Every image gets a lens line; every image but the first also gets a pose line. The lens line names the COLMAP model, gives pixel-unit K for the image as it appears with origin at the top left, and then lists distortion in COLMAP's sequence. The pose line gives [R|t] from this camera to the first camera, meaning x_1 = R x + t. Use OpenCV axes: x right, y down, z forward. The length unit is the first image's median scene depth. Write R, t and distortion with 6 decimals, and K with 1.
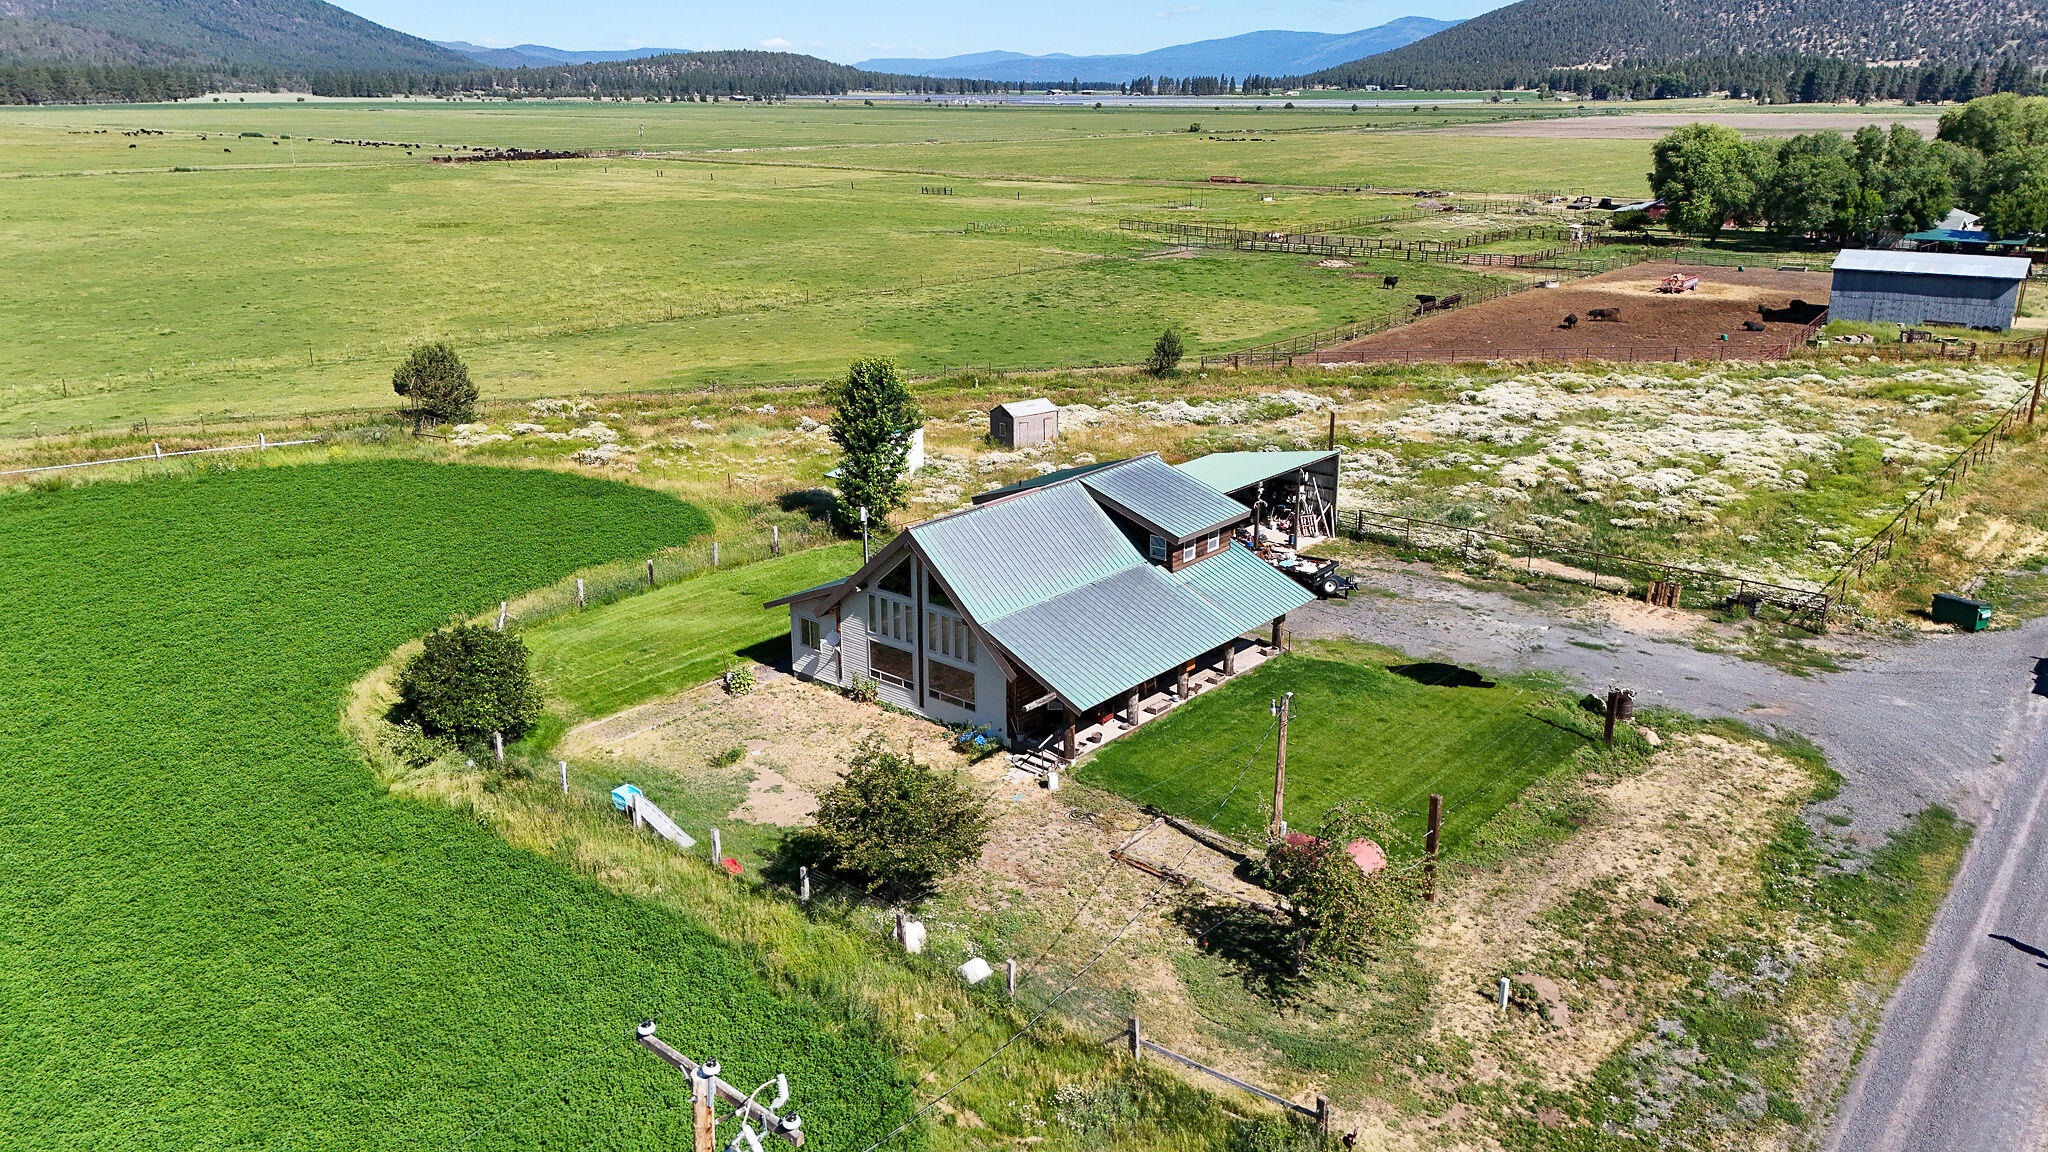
lens RADIAL K [[1496.7, 0, 1030.3], [0, 1496.7, 560.5], [0, 0, 1]] dist [0.090195, -0.092952]
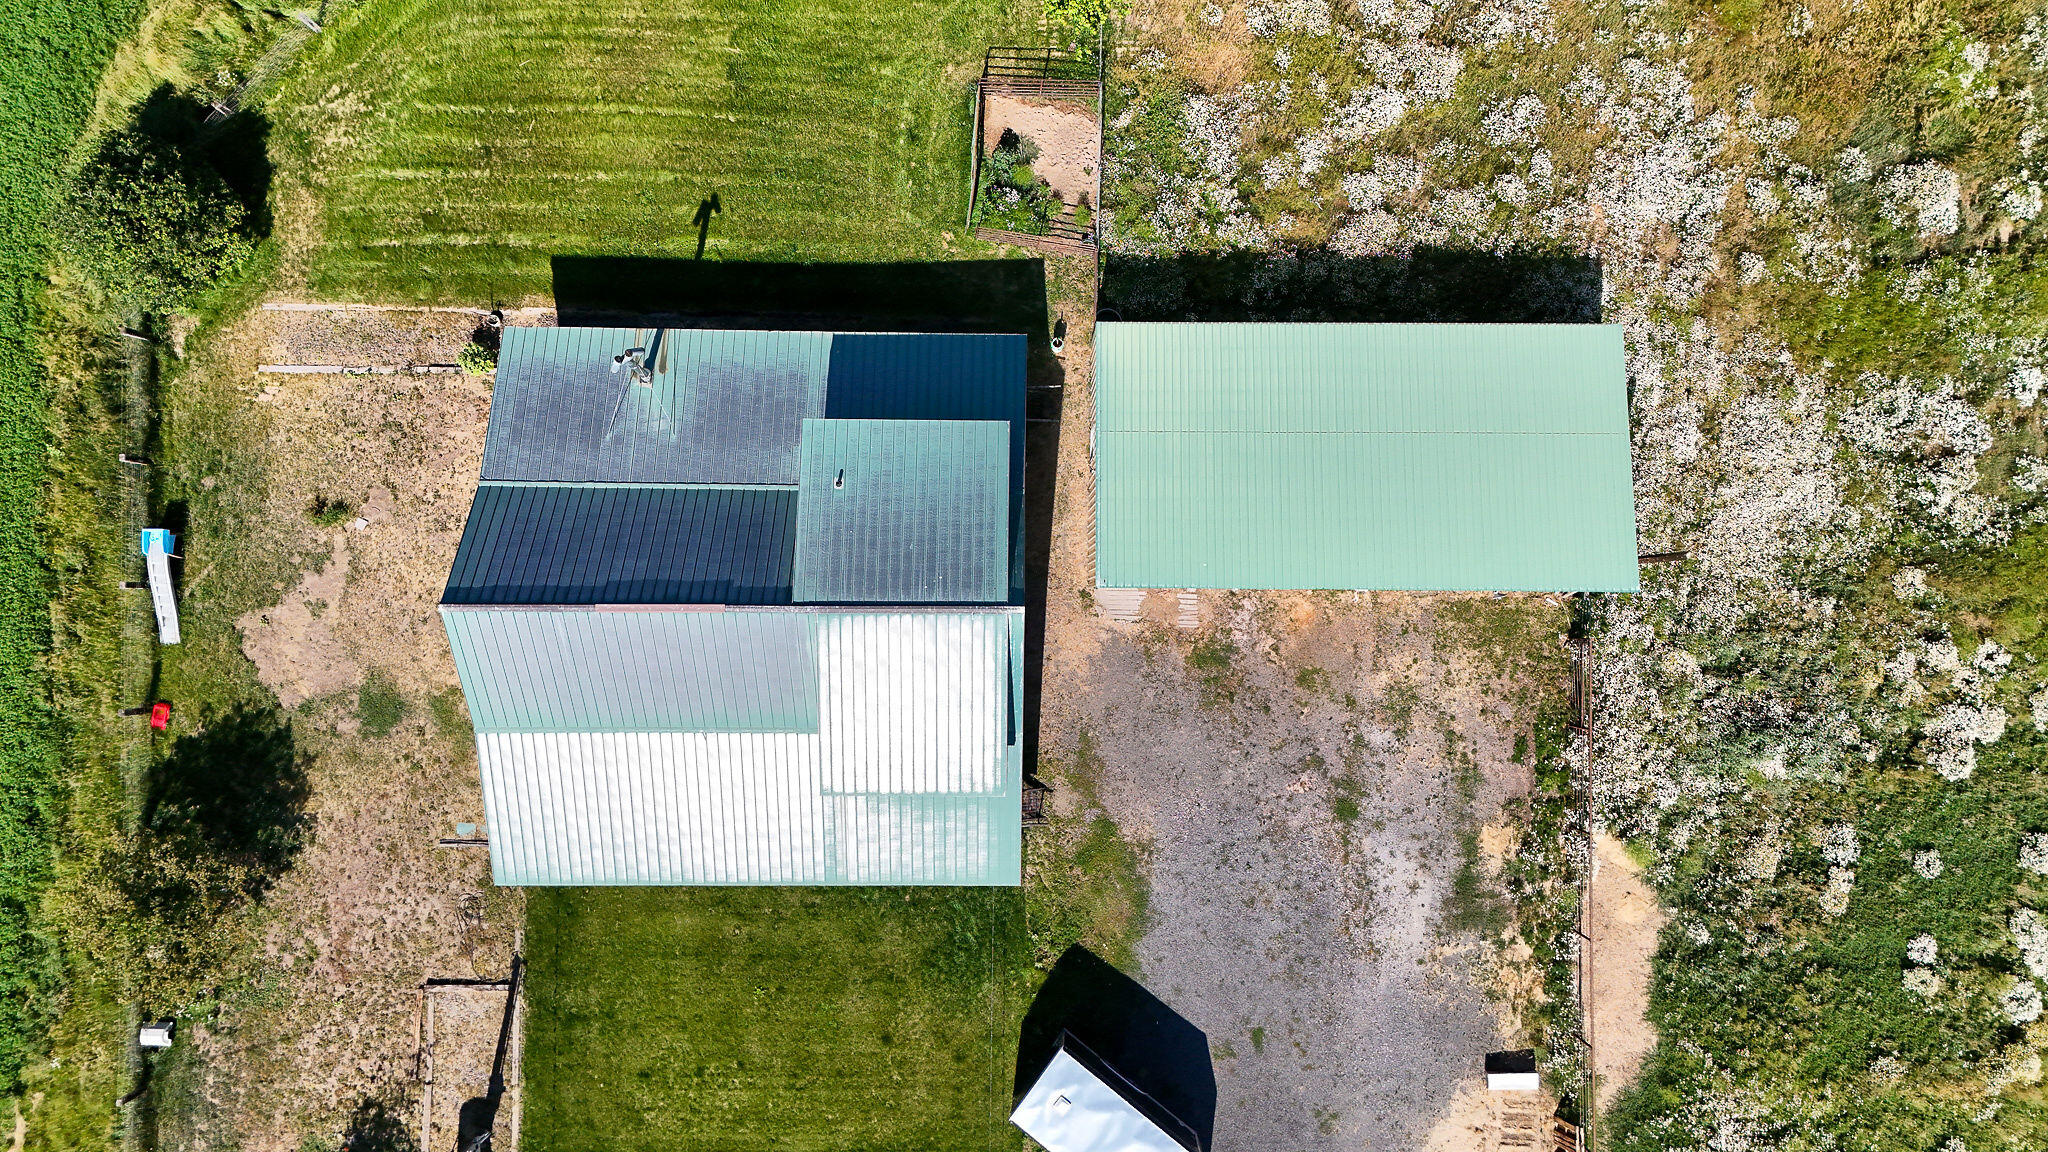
lens RADIAL K [[1496.7, 0, 1030.3], [0, 1496.7, 560.5], [0, 0, 1]] dist [0.090195, -0.092952]
pose [[0.642391, 0.766322, -0.009187, 0.074564], [-0.238739, 0.211492, 0.947774, -0.654349], [0.728242, -0.606648, 0.318811, 0.810659]]
